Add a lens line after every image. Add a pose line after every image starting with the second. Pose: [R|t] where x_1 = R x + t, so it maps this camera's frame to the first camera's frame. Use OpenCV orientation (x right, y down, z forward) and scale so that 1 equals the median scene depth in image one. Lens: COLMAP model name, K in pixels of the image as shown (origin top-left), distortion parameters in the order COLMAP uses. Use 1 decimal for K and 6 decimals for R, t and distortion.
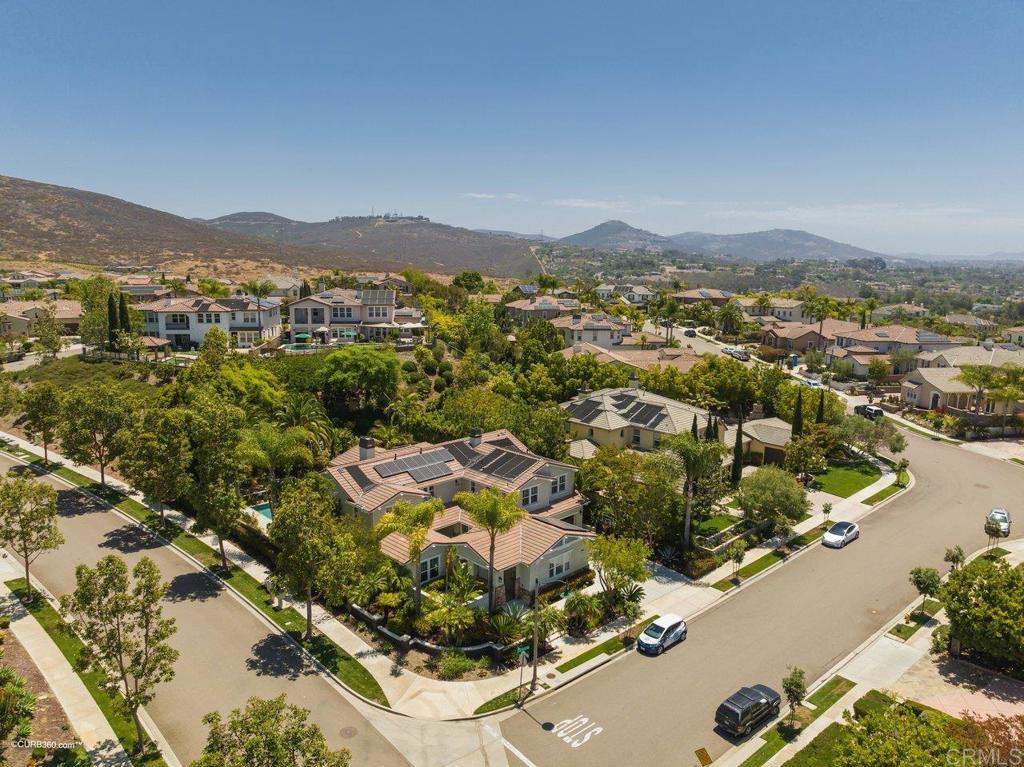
lens RADIAL K [[716.8, 0, 512.0], [0, 716.8, 383.5], [0, 0, 1]] dist [-0.020930, 0.004516]
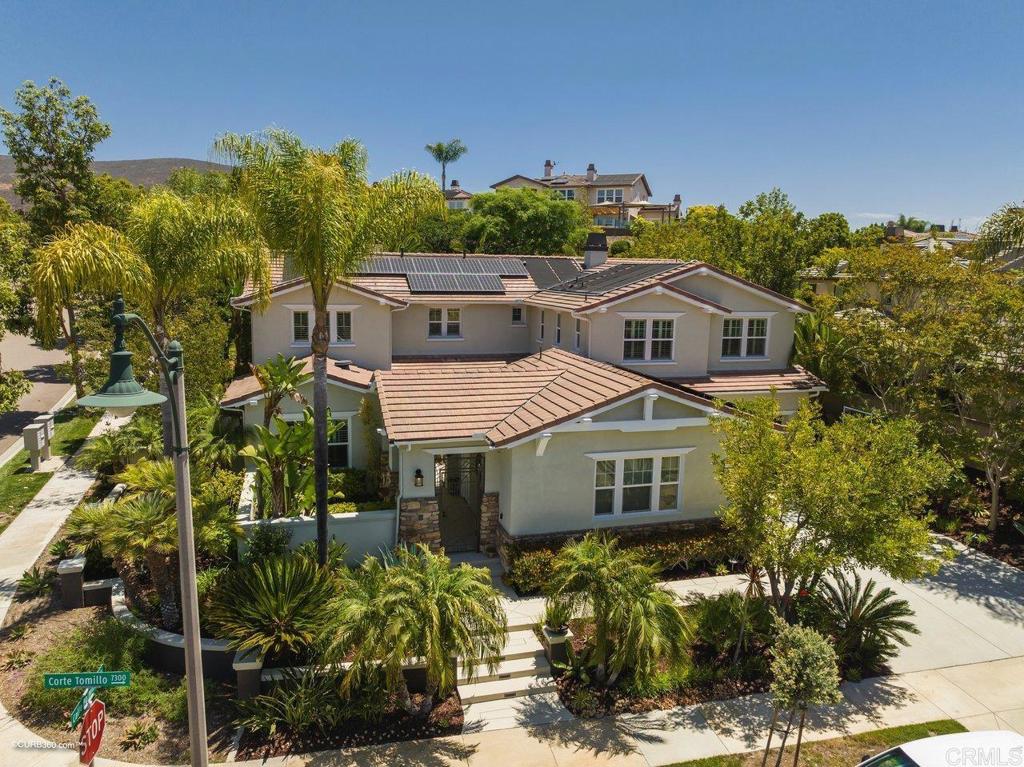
lens RADIAL K [[716.8, 0, 512.0], [0, 716.8, 383.5], [0, 0, 1]] dist [-0.020930, 0.004516]
pose [[0.878924, 0.079304, -0.470323, 0.177252], [-0.092539, 0.995696, -0.005044, 0.225721], [0.467899, 0.047956, 0.882480, 0.715493]]
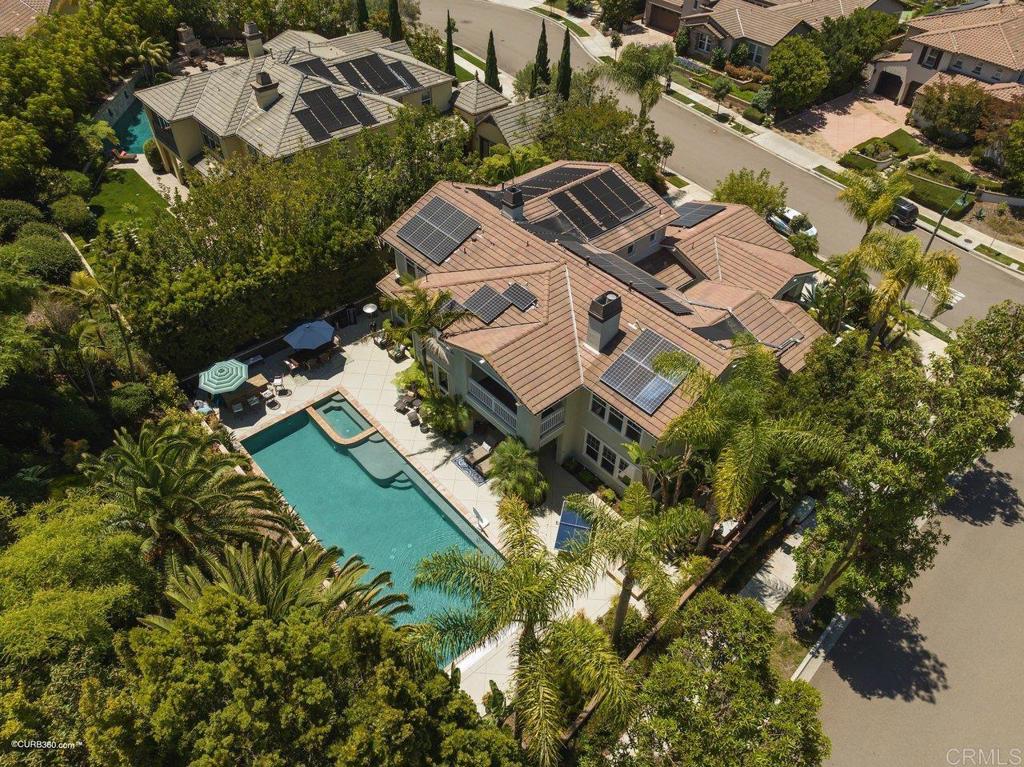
lens RADIAL K [[716.8, 0, 512.0], [0, 716.8, 383.5], [0, 0, 1]] dist [-0.020930, 0.004516]
pose [[0.052362, -0.692073, 0.719926, -0.731849], [0.162566, 0.717206, 0.677634, -0.273328], [-0.985307, 0.081553, 0.150062, 1.220315]]
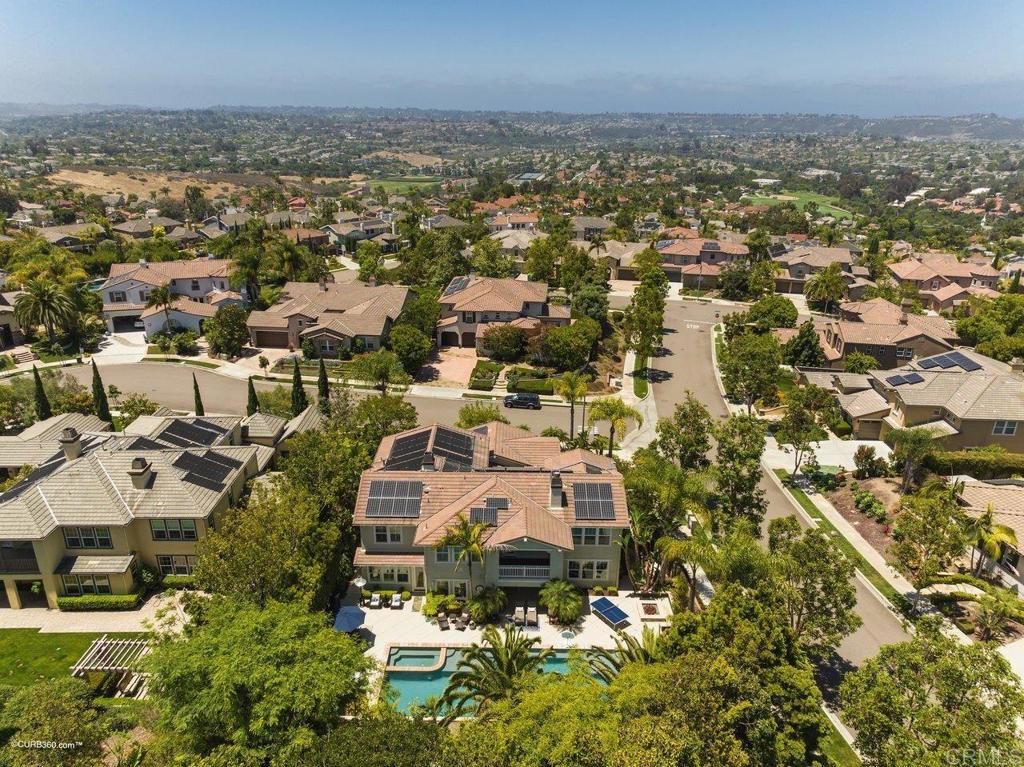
lens RADIAL K [[702.7, 0, 512.0], [0, 702.7, 383.5], [0, 0, 1]] dist [0.040572, 0.001242]
pose [[-0.711801, -0.277157, 0.645387, -0.817087], [0.105708, 0.866118, 0.488534, -0.519086], [-0.694382, 0.415961, -0.587206, 1.809504]]
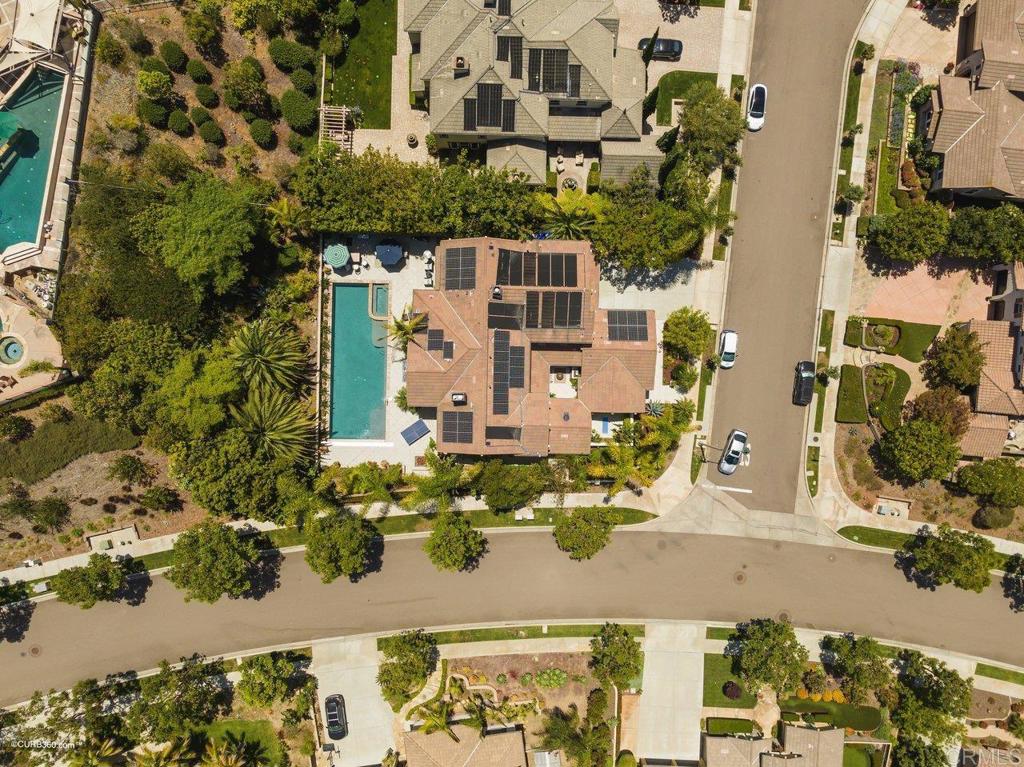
lens RADIAL K [[716.8, 0, 512.0], [0, 716.8, 383.5], [0, 0, 1]] dist [-0.020930, 0.004516]
pose [[0.713520, -0.700635, -0.000546, -0.162342], [0.113985, 0.115313, 0.986768, -1.147002], [-0.691301, -0.704141, 0.162140, 0.972520]]
